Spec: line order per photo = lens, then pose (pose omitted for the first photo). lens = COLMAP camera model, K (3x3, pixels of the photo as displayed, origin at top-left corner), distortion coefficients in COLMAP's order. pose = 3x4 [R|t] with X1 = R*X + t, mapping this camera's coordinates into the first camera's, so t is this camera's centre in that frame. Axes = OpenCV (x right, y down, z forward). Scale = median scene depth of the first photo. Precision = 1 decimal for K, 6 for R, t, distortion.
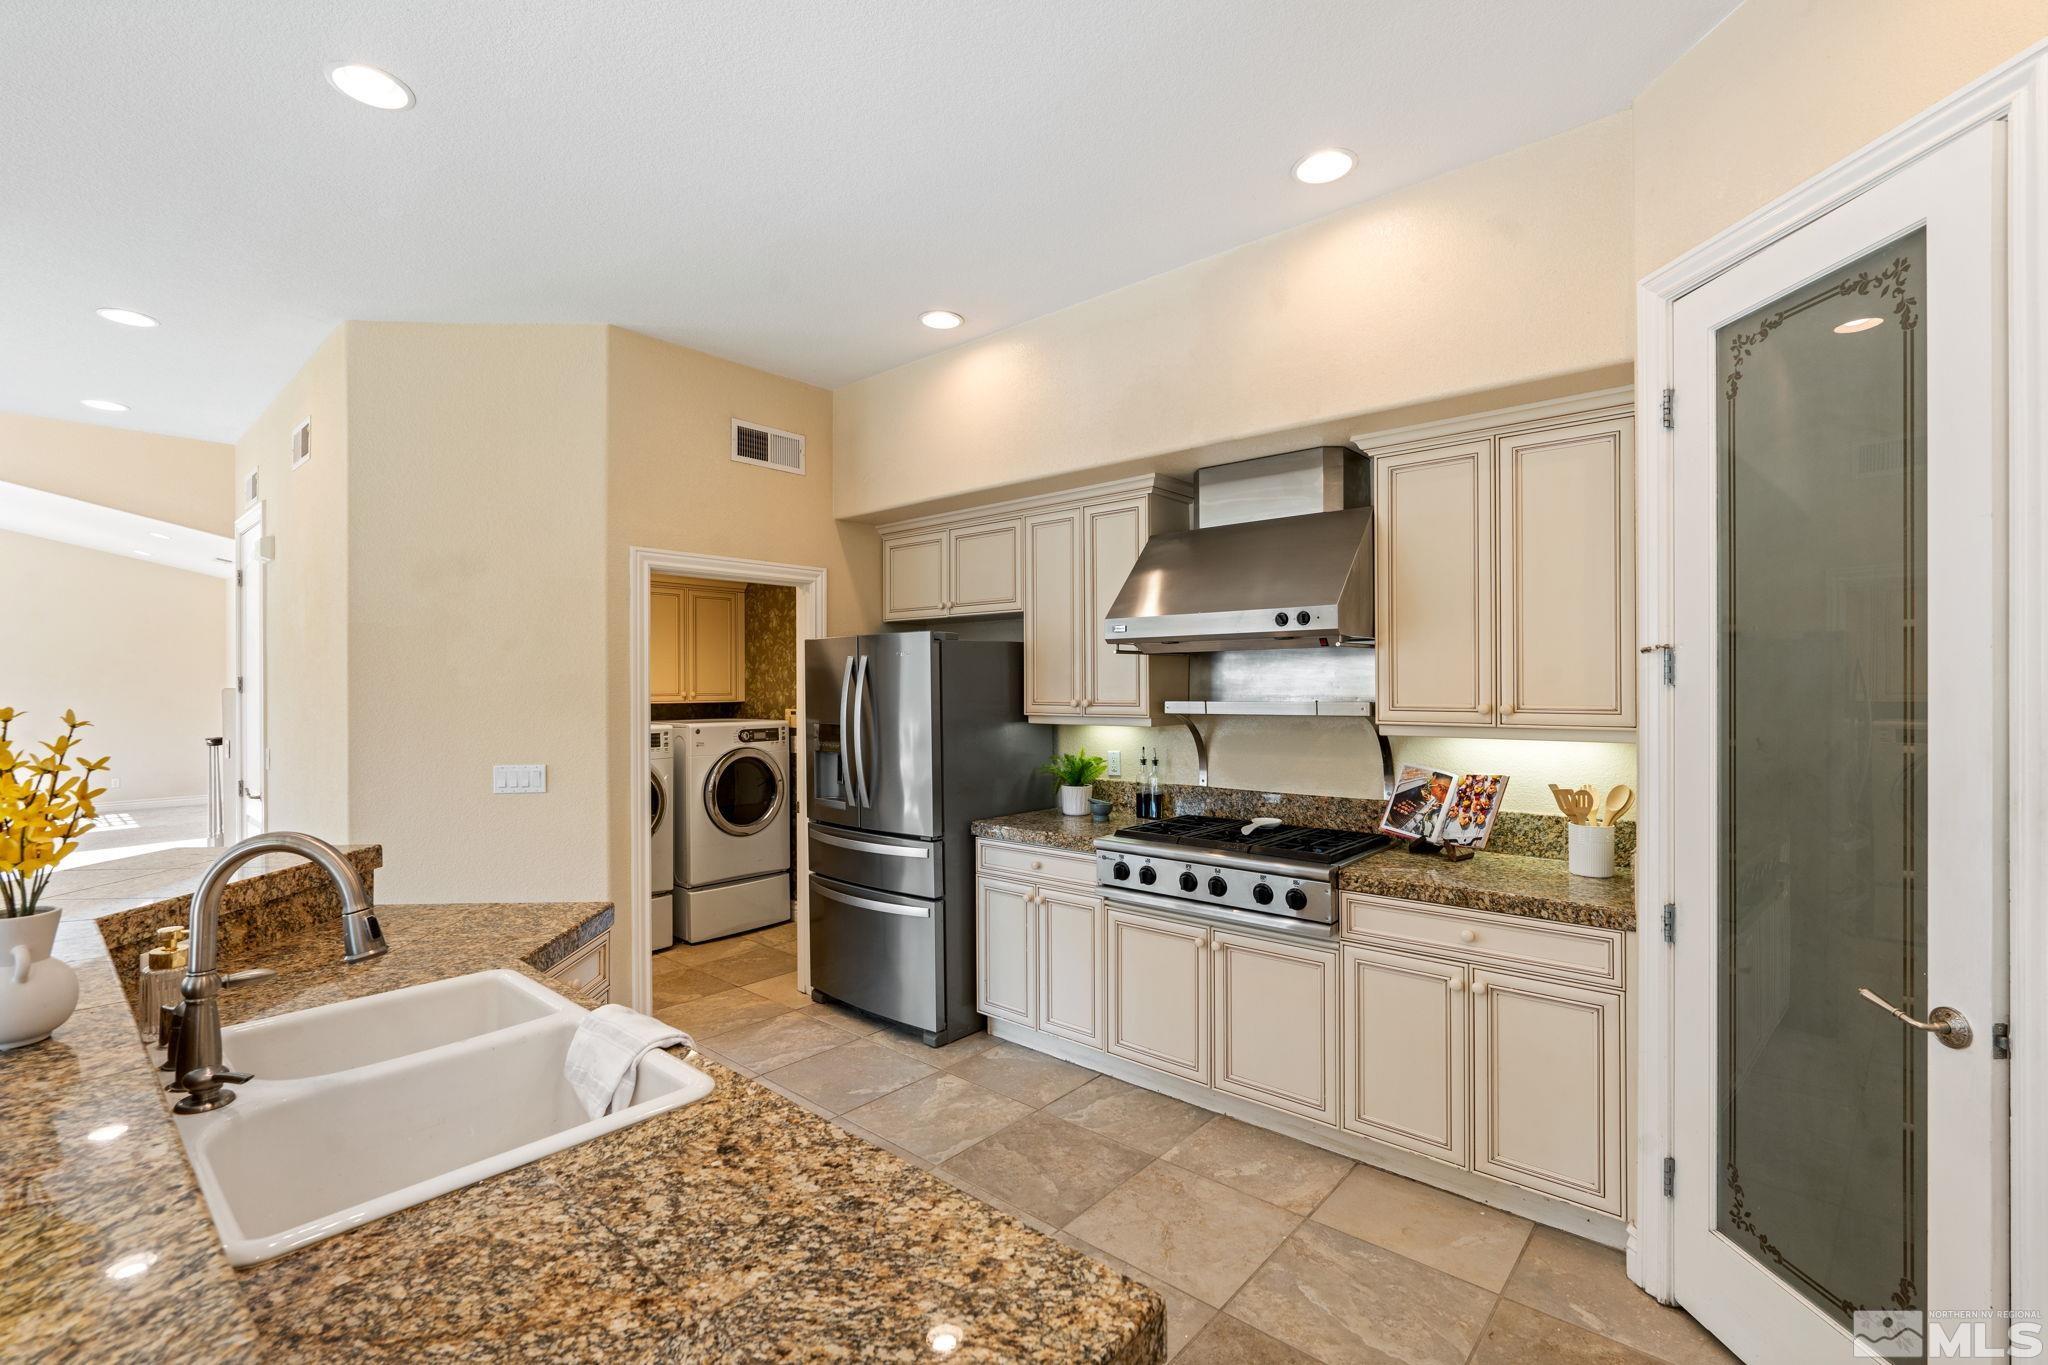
lens RADIAL K [[896.2, 0, 1023.7], [0, 896.2, 685.6], [0, 0, 1]] dist [-0.004519, 0.000442]
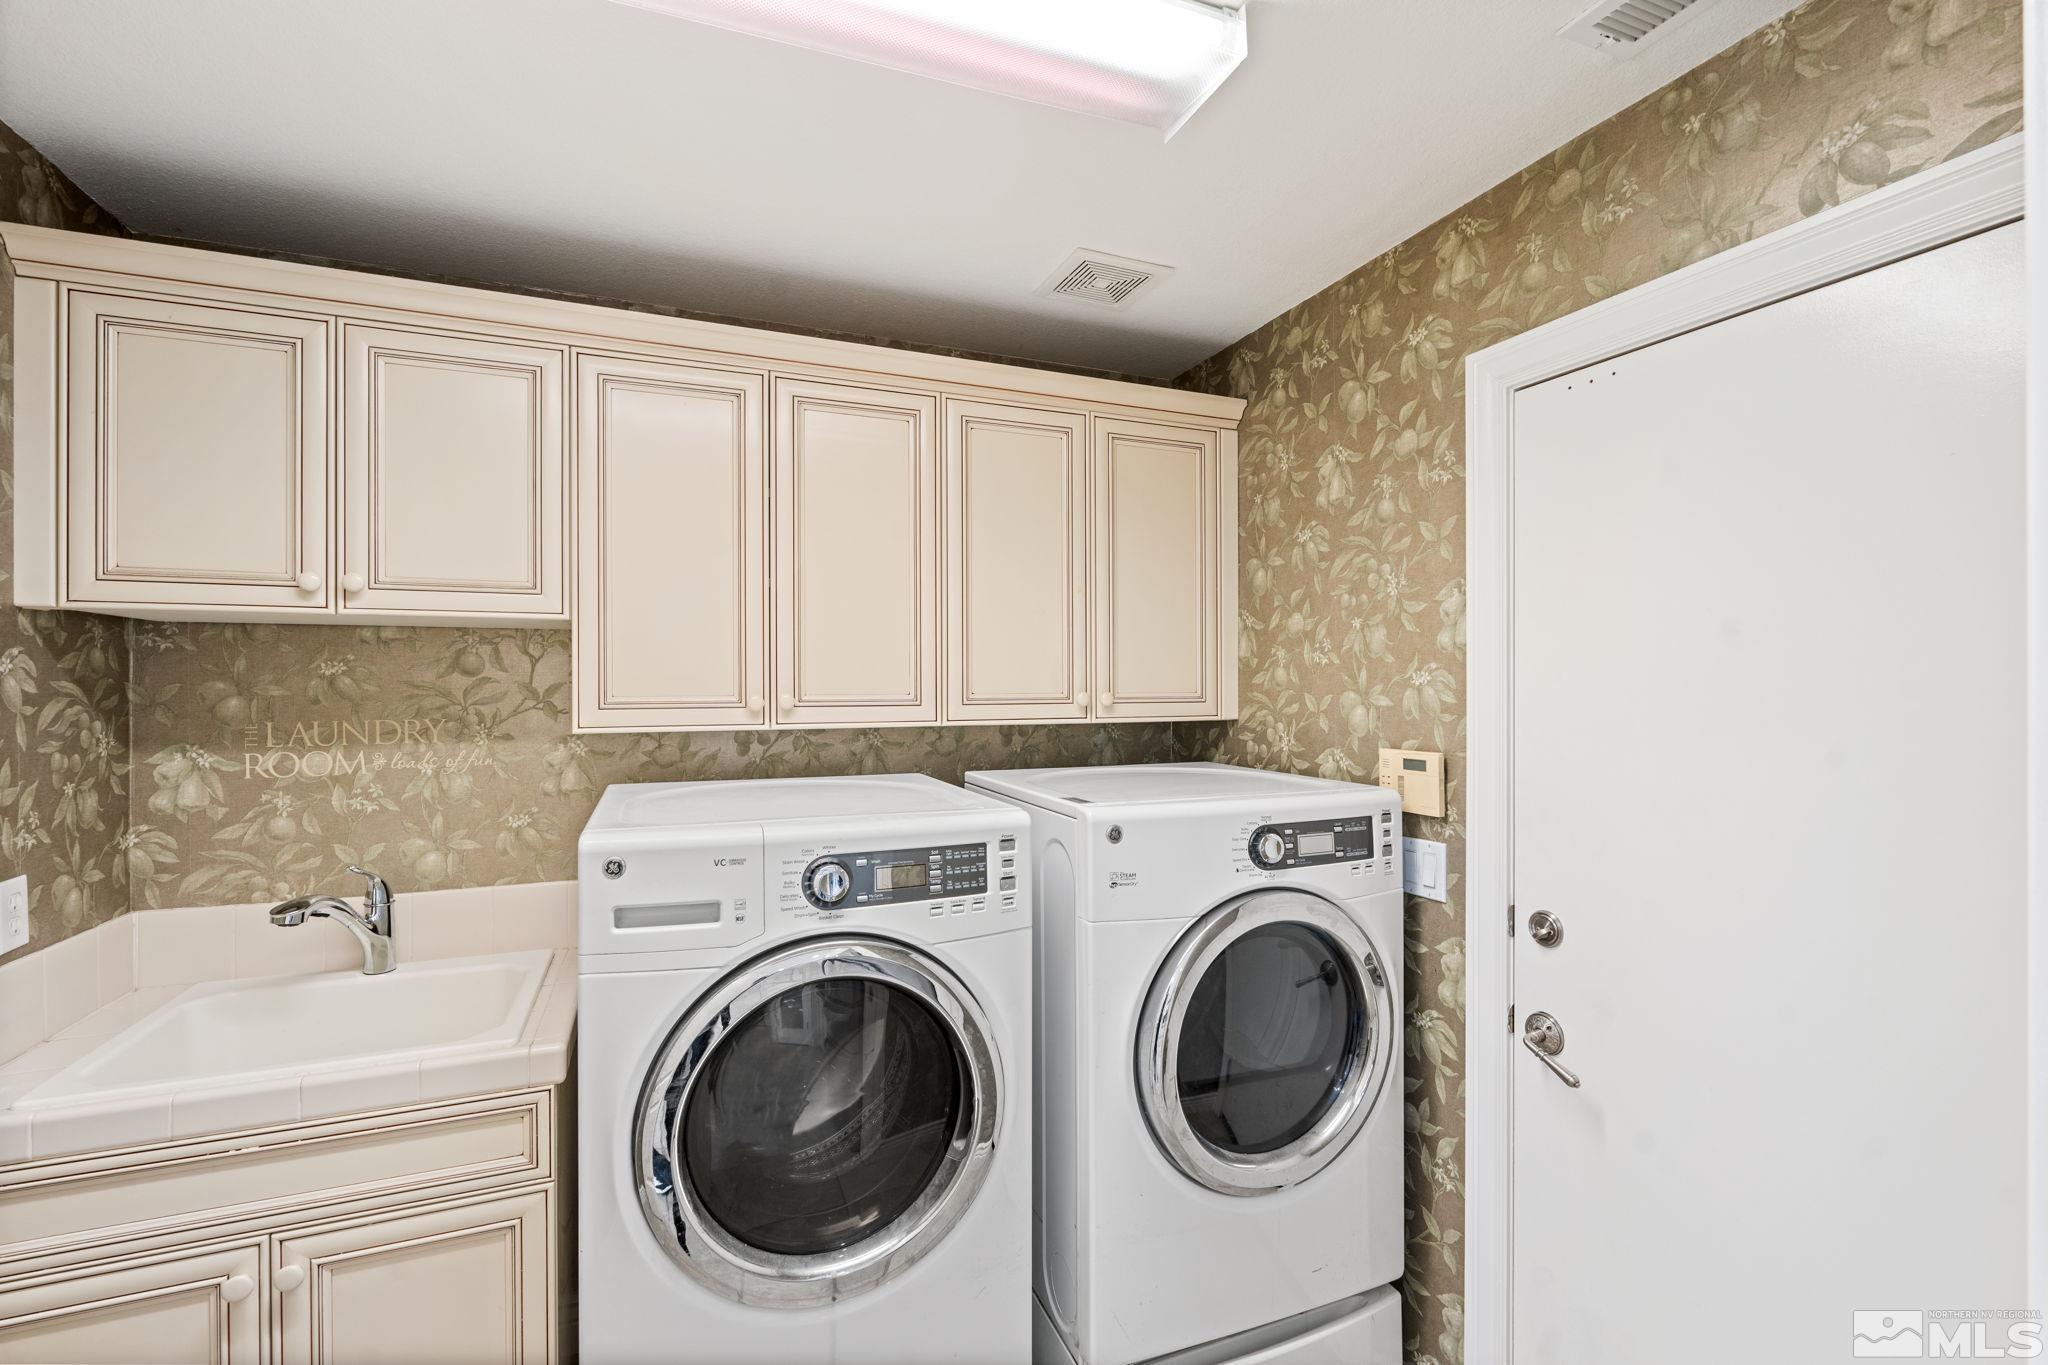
lens RADIAL K [[896.2, 0, 1025.5], [0, 896.2, 688.3], [0, 0, 1]] dist [-0.004519, 0.000442]
pose [[0.895851, 0.002629, -0.444348, -0.235398], [-0.002231, 0.999997, 0.001418, 0.004345], [0.444350, -0.000279, 0.895853, 0.655797]]
